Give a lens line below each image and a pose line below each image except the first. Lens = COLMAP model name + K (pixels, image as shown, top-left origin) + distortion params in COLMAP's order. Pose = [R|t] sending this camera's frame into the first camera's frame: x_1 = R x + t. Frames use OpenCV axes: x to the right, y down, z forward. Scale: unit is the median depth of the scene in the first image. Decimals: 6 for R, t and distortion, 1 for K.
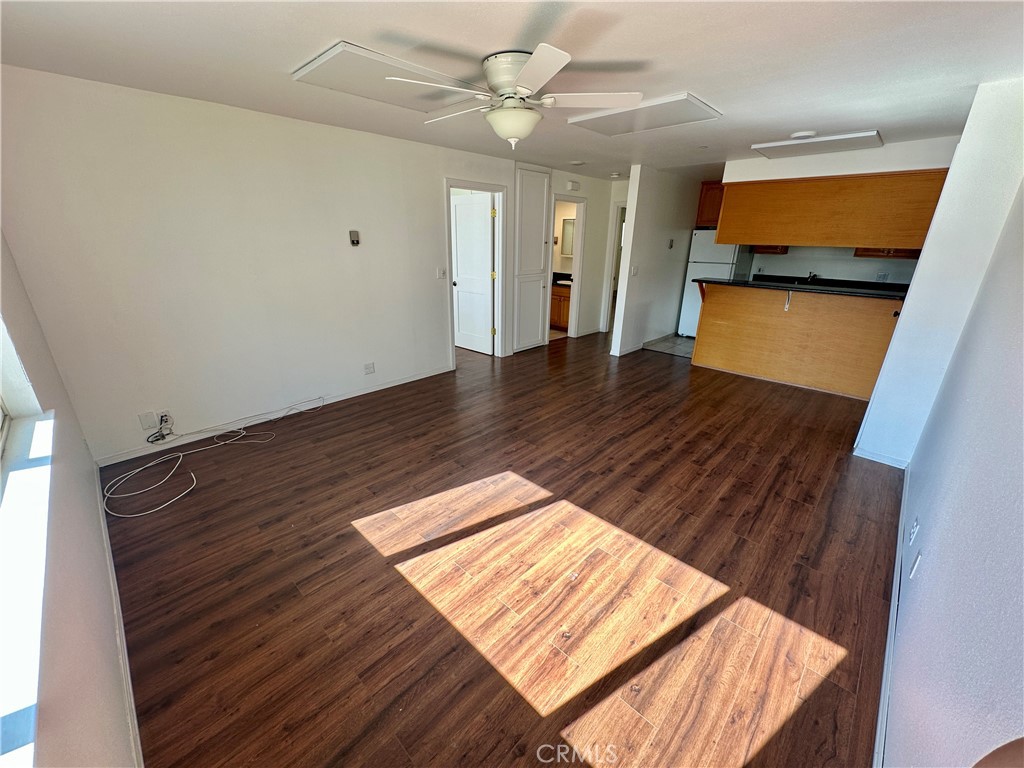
lens RADIAL K [[408.6, 0, 512.0], [0, 408.6, 384.0], [0, 0, 1]] dist [-0.000039, -0.000194]
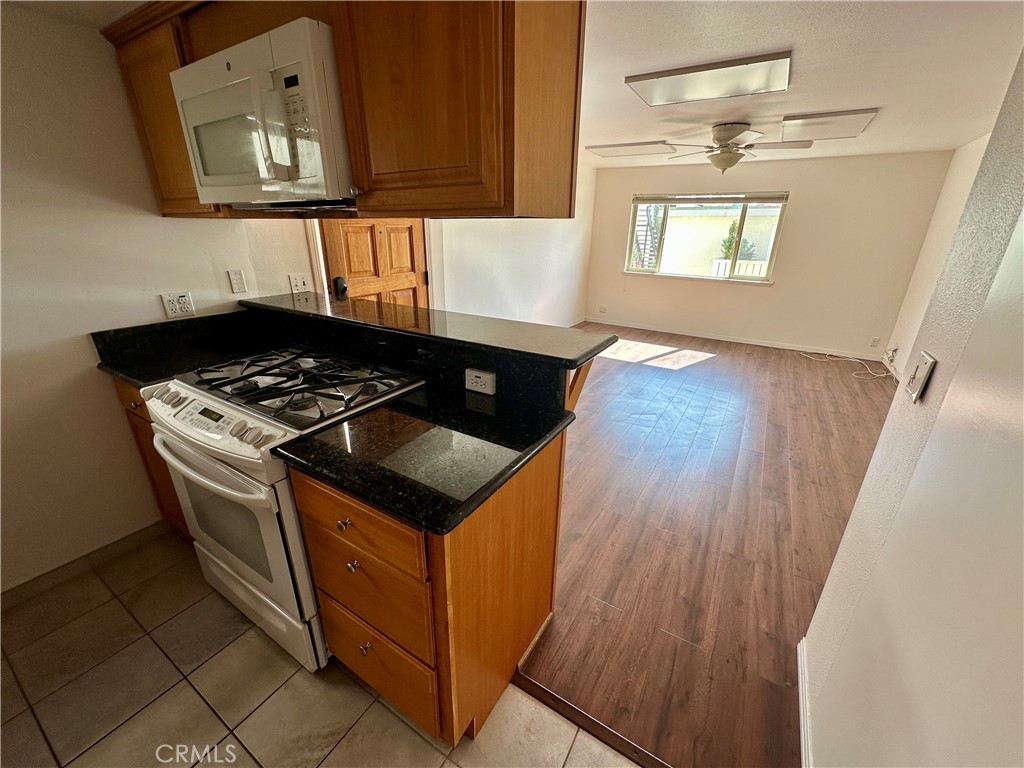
lens RADIAL K [[408.6, 0, 512.0], [0, 408.6, 384.0], [0, 0, 1]] dist [-0.000039, -0.000194]
pose [[-0.976663, 0.043487, -0.210329, 0.799972], [-0.103541, 0.762647, 0.638474, -0.573214], [0.188172, 0.645351, -0.740346, 1.688049]]
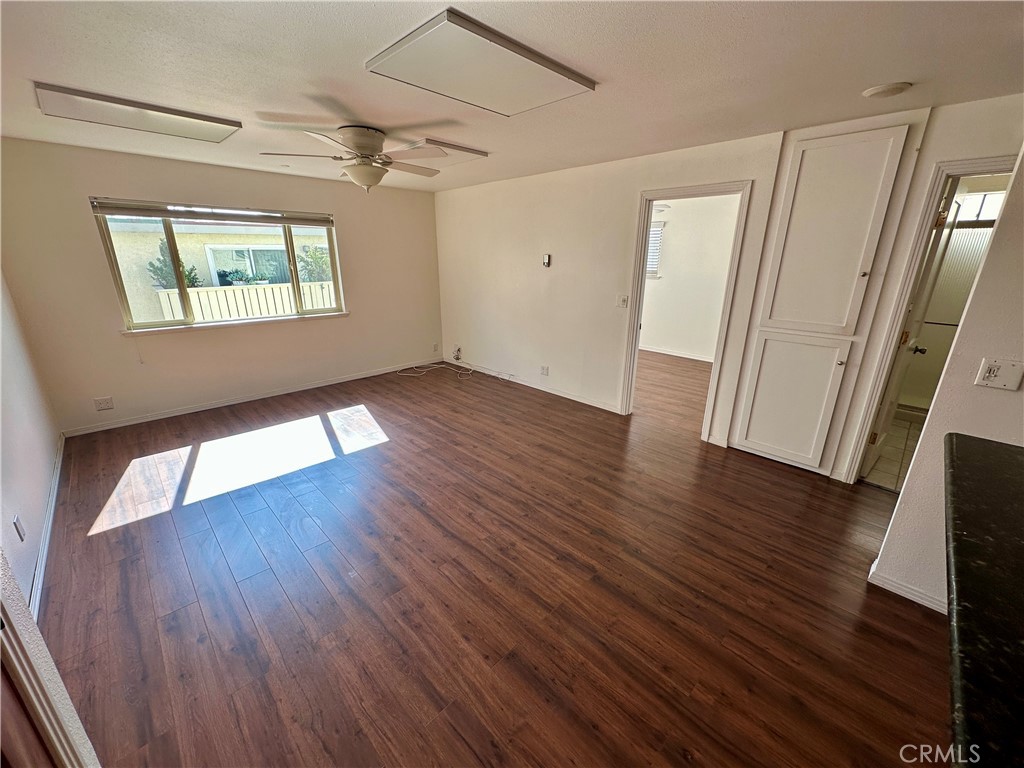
lens RADIAL K [[408.6, 0, 512.0], [0, 408.6, 384.0], [0, 0, 1]] dist [-0.000039, -0.000194]
pose [[-0.029238, 0.289948, -0.956596, 0.913030], [-0.345821, 0.894972, 0.281840, -0.350906], [0.937845, 0.339051, 0.074103, 0.982810]]
